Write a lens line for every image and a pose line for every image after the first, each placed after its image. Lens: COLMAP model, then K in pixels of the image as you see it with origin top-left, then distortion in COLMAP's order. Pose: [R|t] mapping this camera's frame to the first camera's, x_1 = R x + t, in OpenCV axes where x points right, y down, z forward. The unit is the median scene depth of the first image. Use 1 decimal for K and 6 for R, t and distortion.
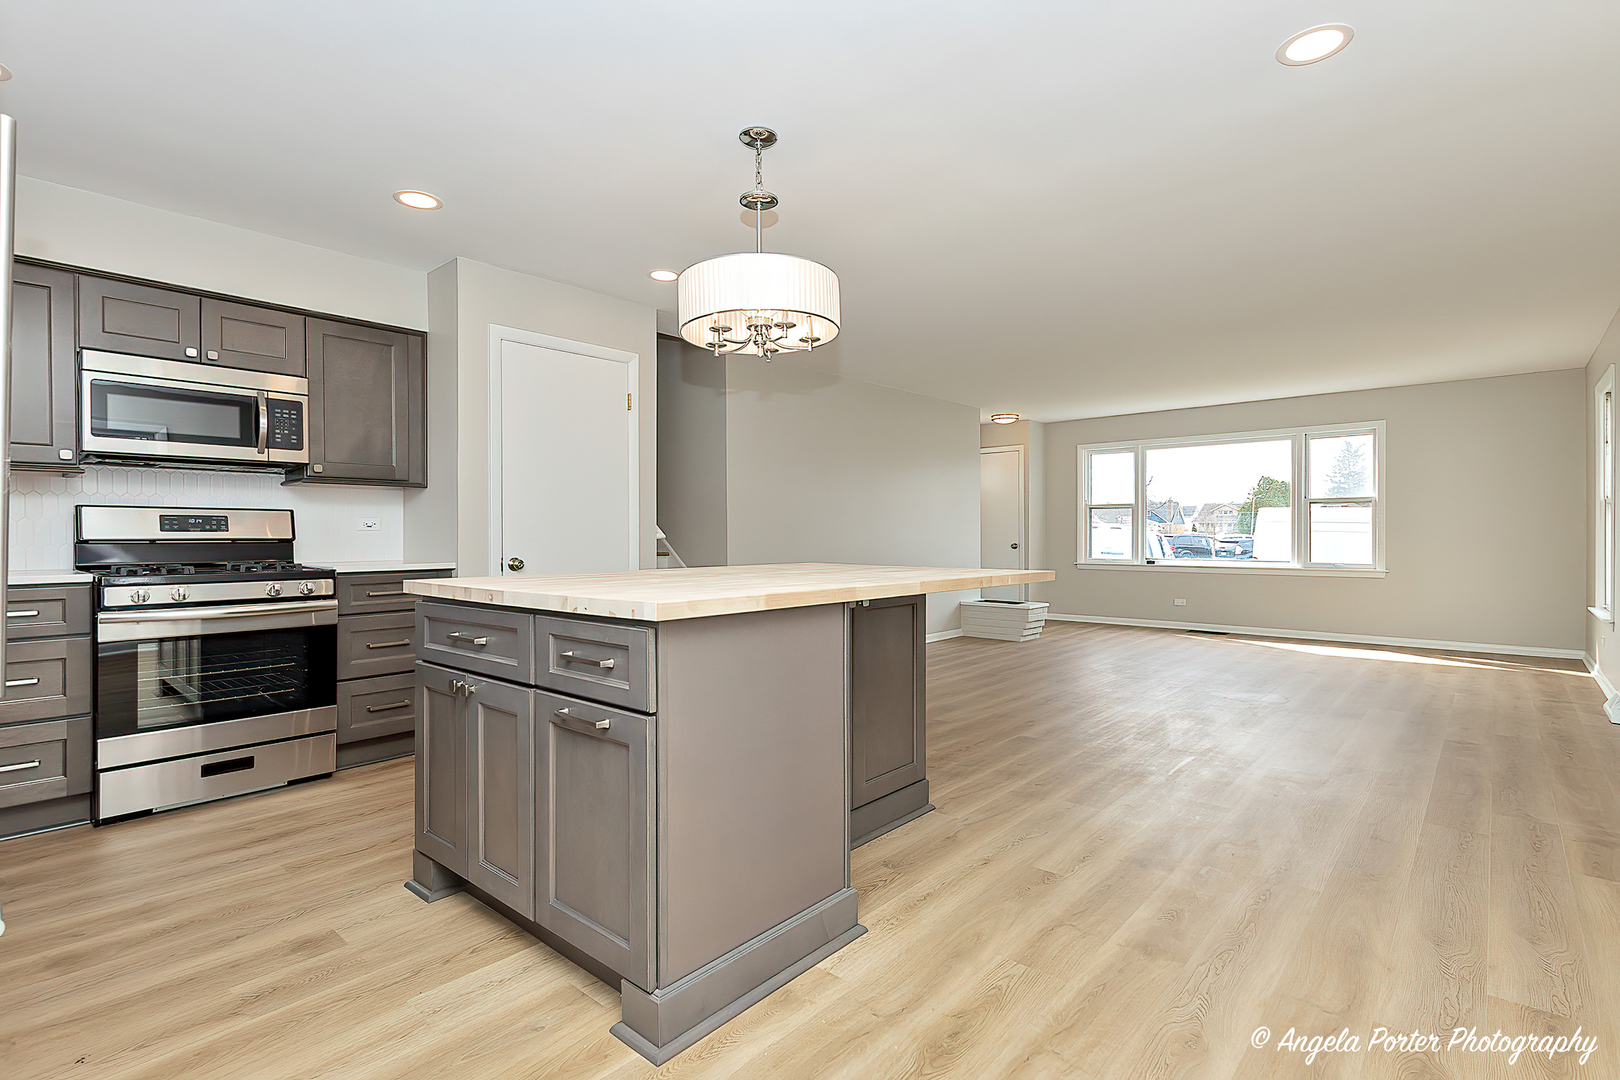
lens RADIAL K [[769.3, 0, 810.0], [0, 769.3, 540.0], [0, 0, 1]] dist [0.016398, -0.000547]
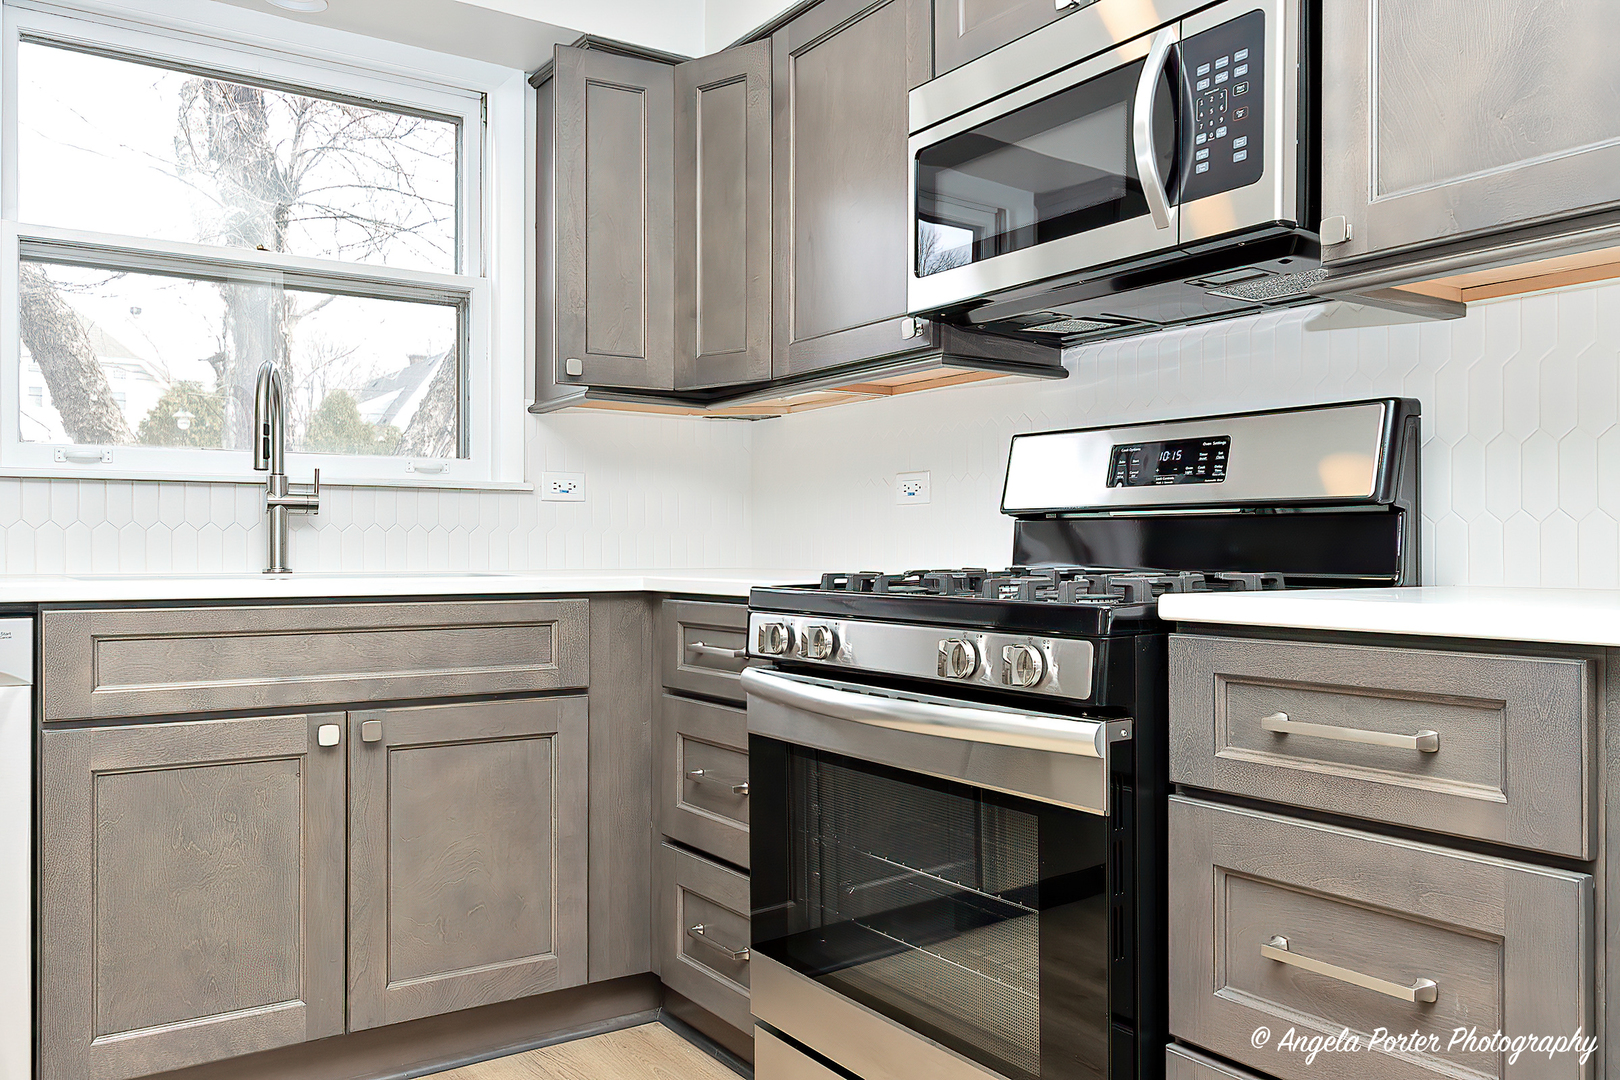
lens RADIAL K [[1265.0, 0, 810.0], [0, 1265.0, 540.0], [0, 0, 1]] dist [0.002646, 0.000111]
pose [[-0.248639, -0.001906, -0.968594, -0.173658], [-0.003894, 0.999992, -0.000968, 0.015967], [0.968588, 0.003531, -0.248644, 0.971868]]
